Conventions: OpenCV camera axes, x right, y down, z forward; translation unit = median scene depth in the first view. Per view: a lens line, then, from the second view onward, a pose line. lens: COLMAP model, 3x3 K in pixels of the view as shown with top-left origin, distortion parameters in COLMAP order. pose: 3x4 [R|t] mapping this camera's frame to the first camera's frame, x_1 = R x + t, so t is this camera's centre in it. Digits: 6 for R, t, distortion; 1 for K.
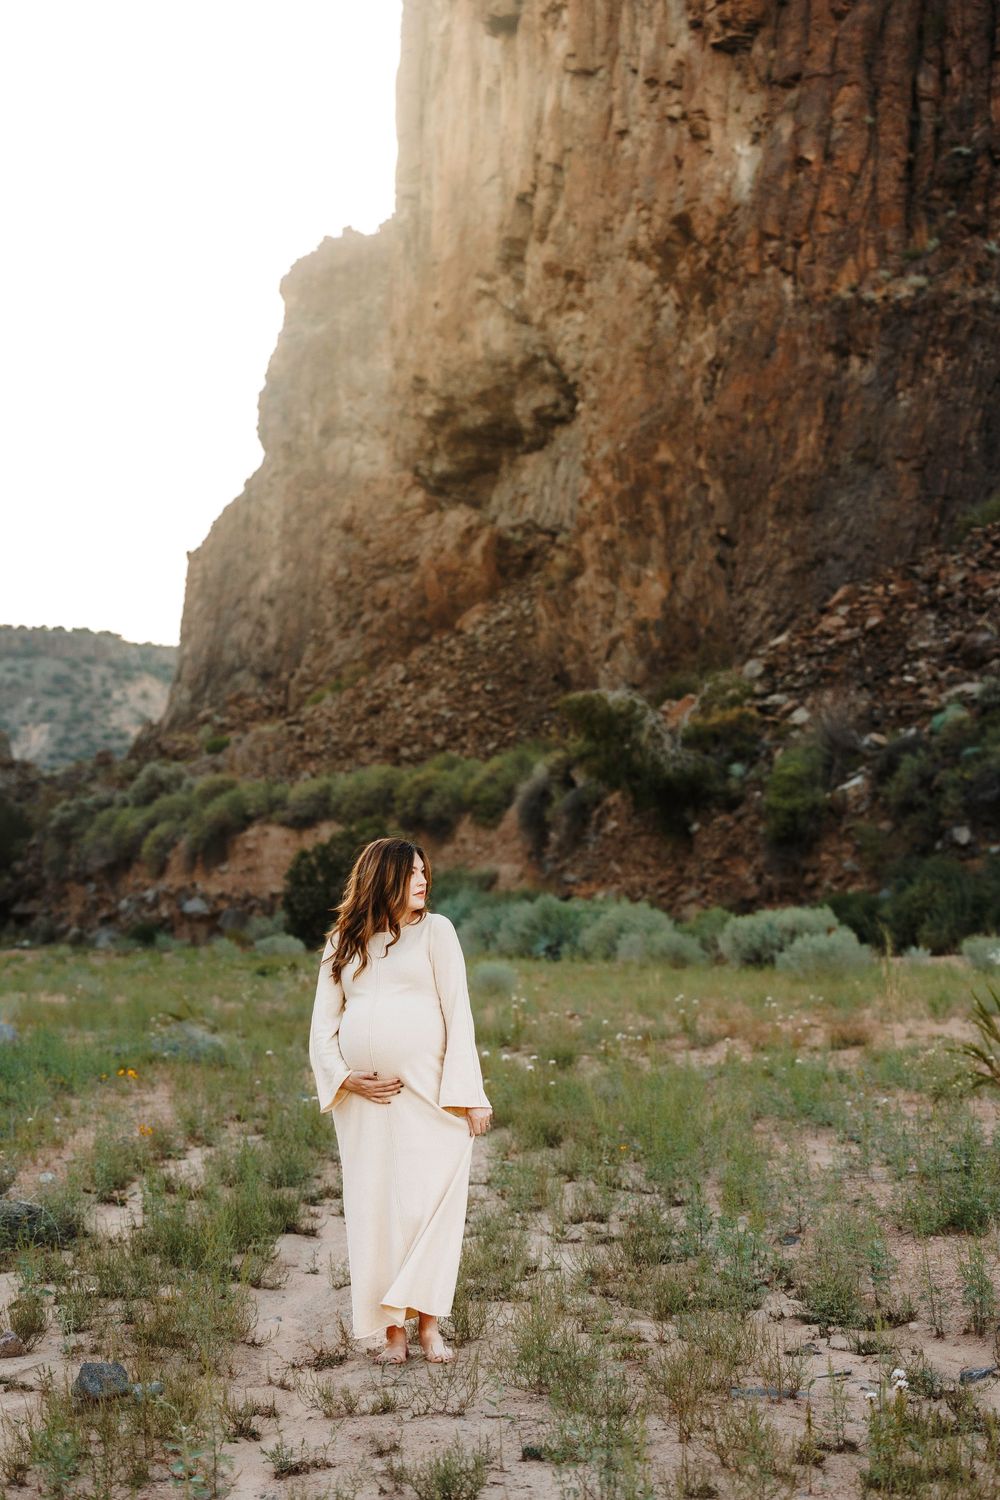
lens RADIAL K [[3256.9, 0, 492.4], [0, 3256.9, 743.4], [0, 0, 1]] dist [0.057100, 0.000000]
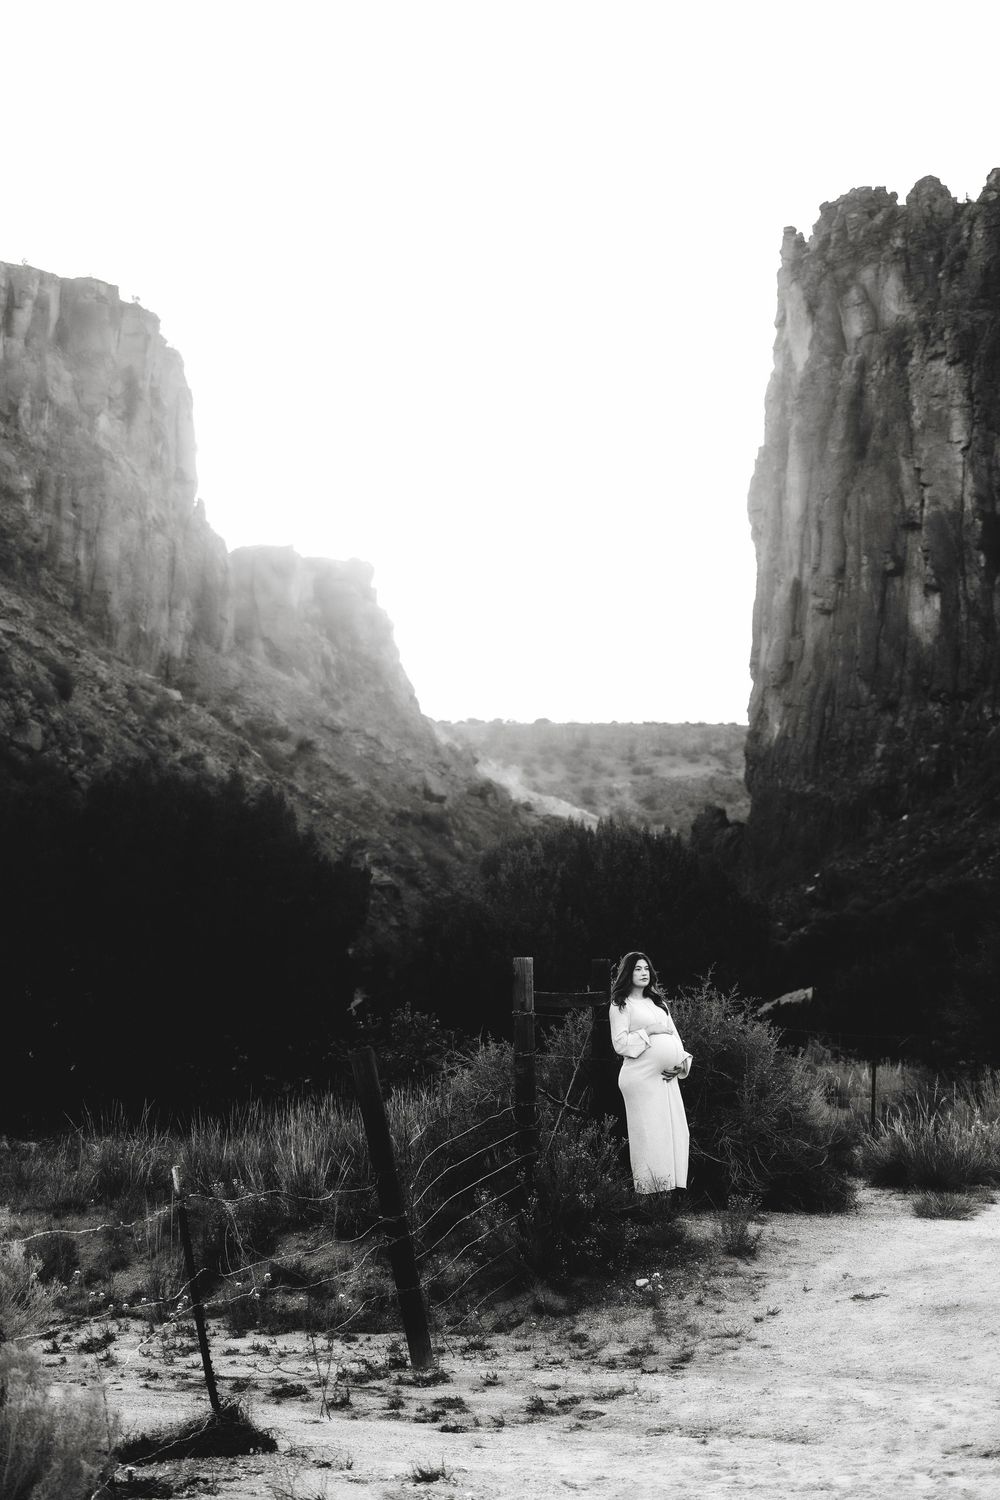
lens RADIAL K [[3256.9, 0, 505.7], [0, 3256.9, 735.6], [0, 0, 1]] dist [0.057100, 0.000000]
pose [[0.968397, 0.017264, -0.248817, 0.557508], [-0.022109, 0.999616, -0.016691, -0.125202], [0.248434, 0.021664, 0.968407, -1.790779]]
